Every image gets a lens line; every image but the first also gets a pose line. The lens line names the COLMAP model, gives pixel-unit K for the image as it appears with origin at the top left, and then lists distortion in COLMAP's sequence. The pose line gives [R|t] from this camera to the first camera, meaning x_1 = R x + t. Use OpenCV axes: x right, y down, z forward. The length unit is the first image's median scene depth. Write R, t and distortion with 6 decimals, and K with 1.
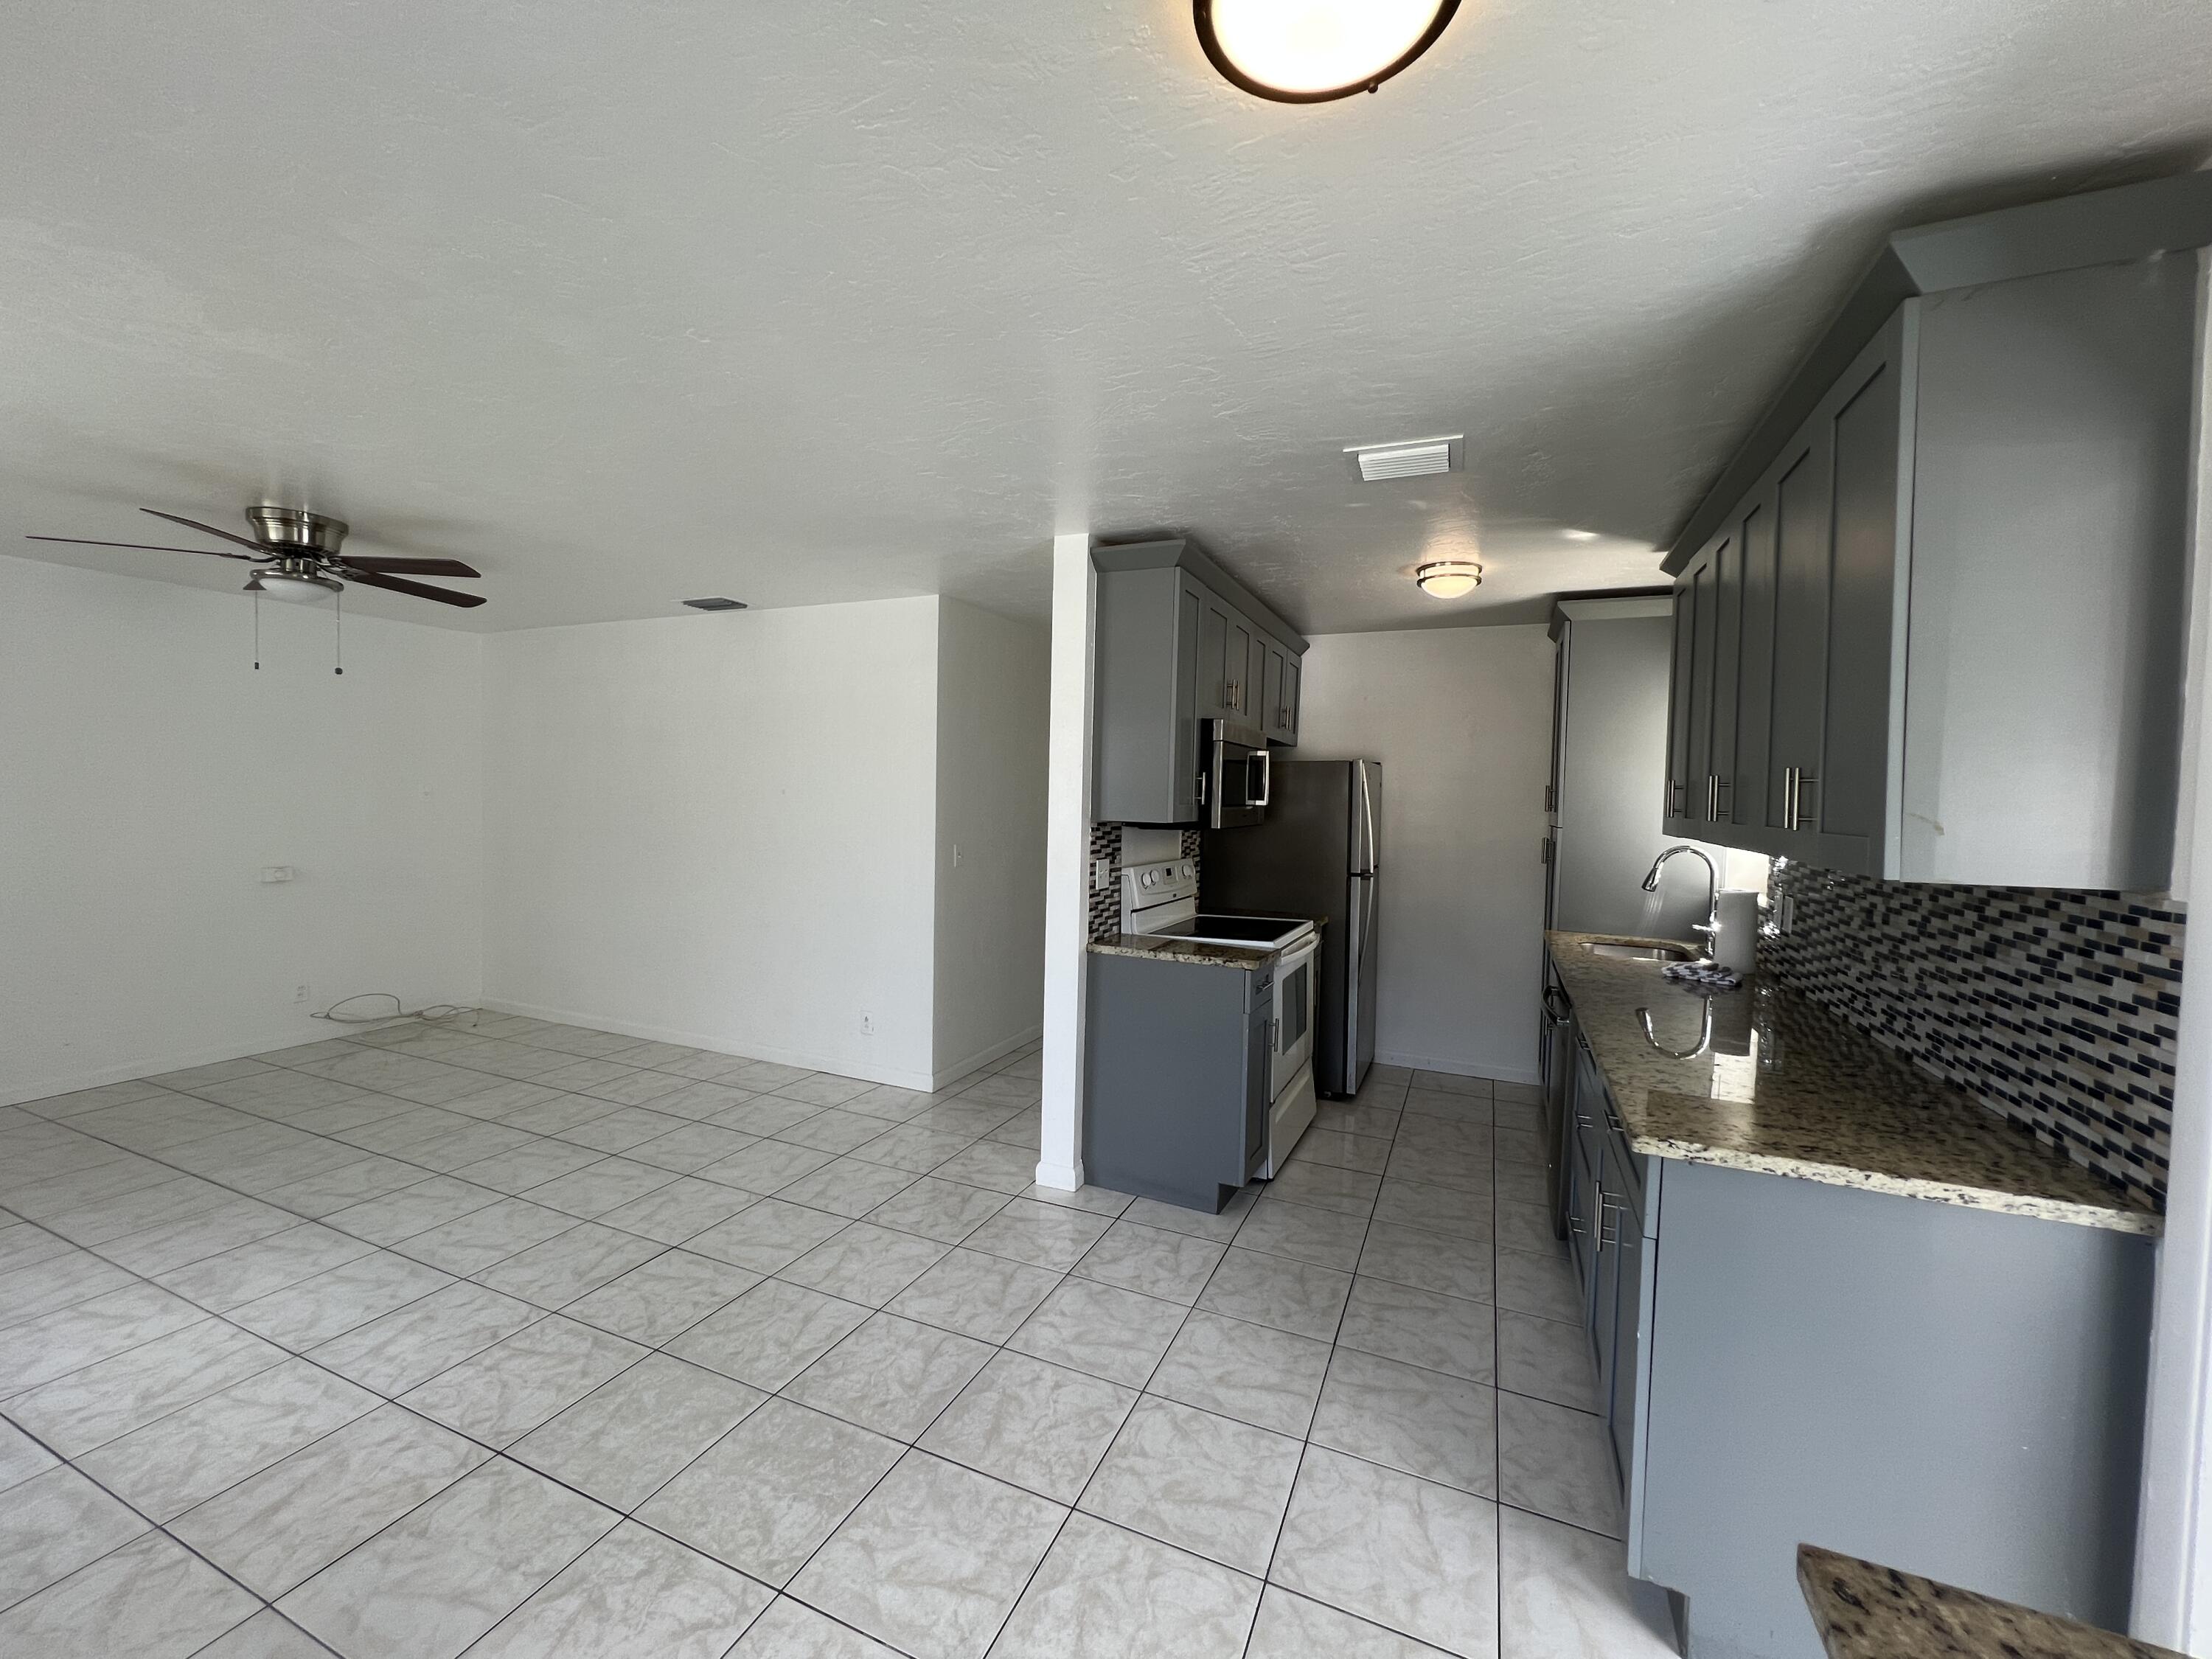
lens RADIAL K [[888.9, 0, 1104.3], [0, 888.9, 826.4], [0, 0, 1]] dist [-0.000271, -0.000024]
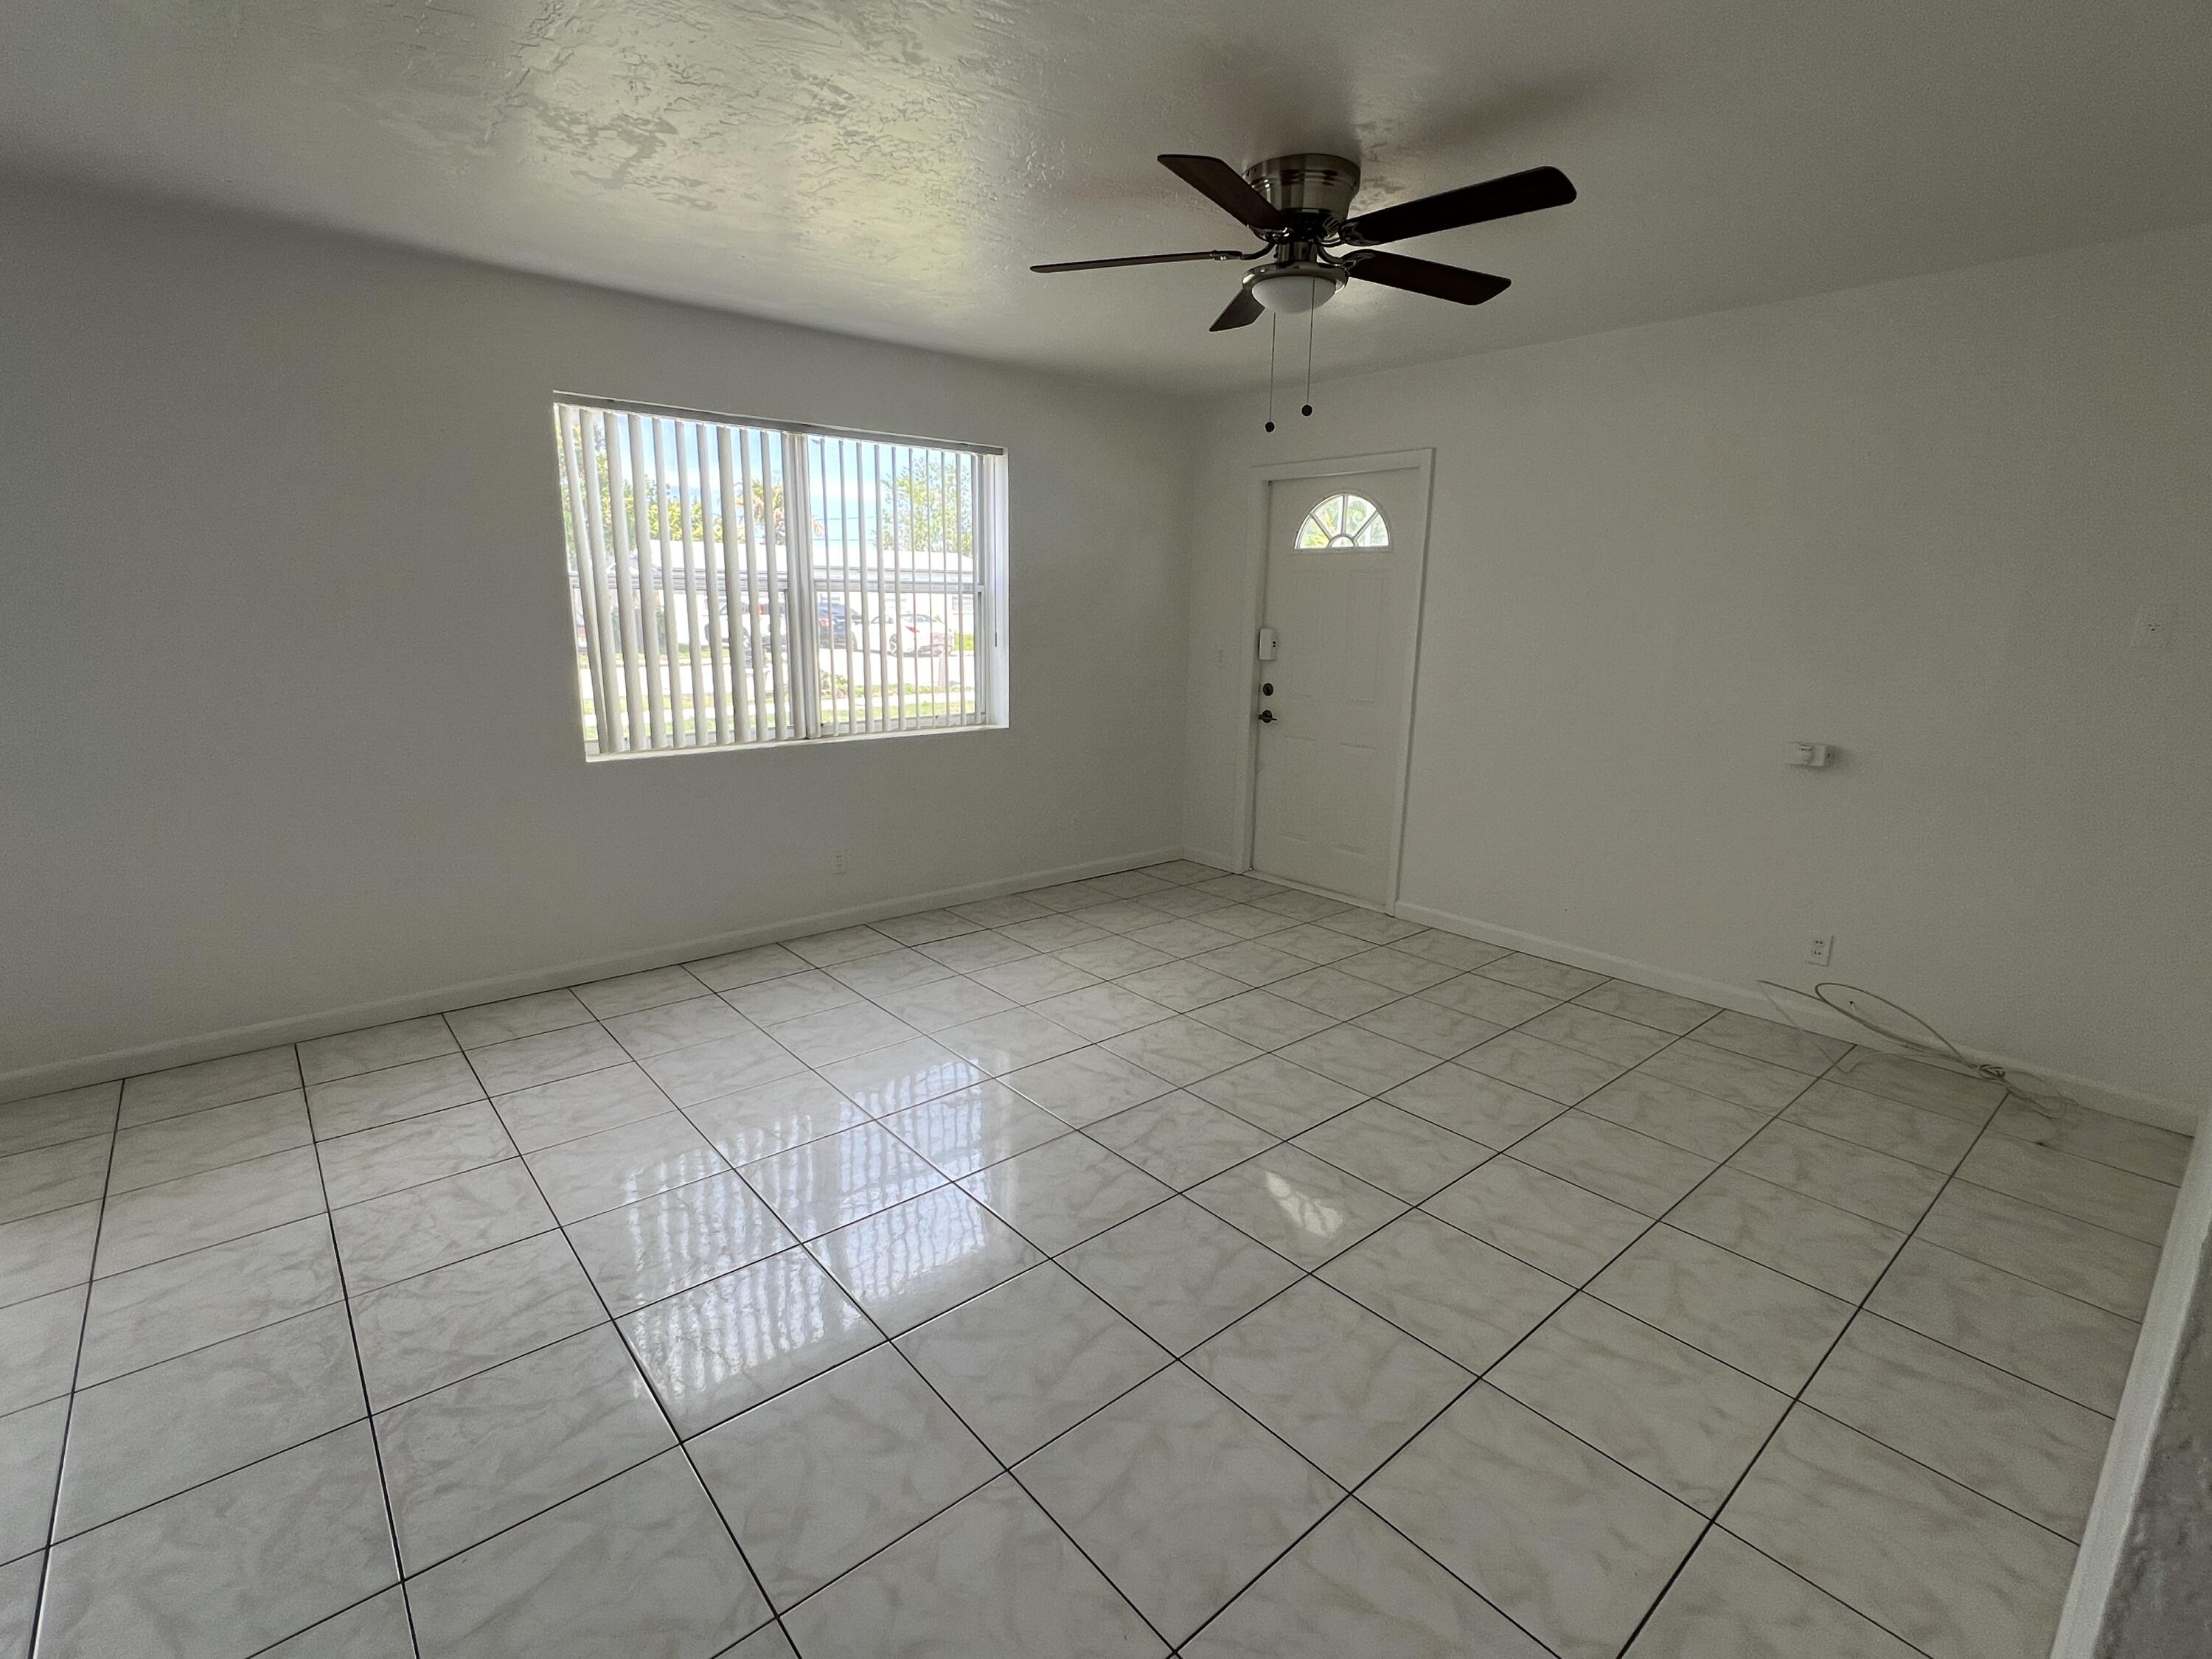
lens RADIAL K [[1027.8, 0, 1112.8], [0, 1027.8, 827.9], [0, 0, 1]] dist [0.004946, 0.000337]
pose [[-0.431659, 0.174211, -0.885054, -0.078521], [-0.058530, 0.973696, 0.220205, -0.042164], [0.900136, 0.146856, -0.410108, 1.153508]]
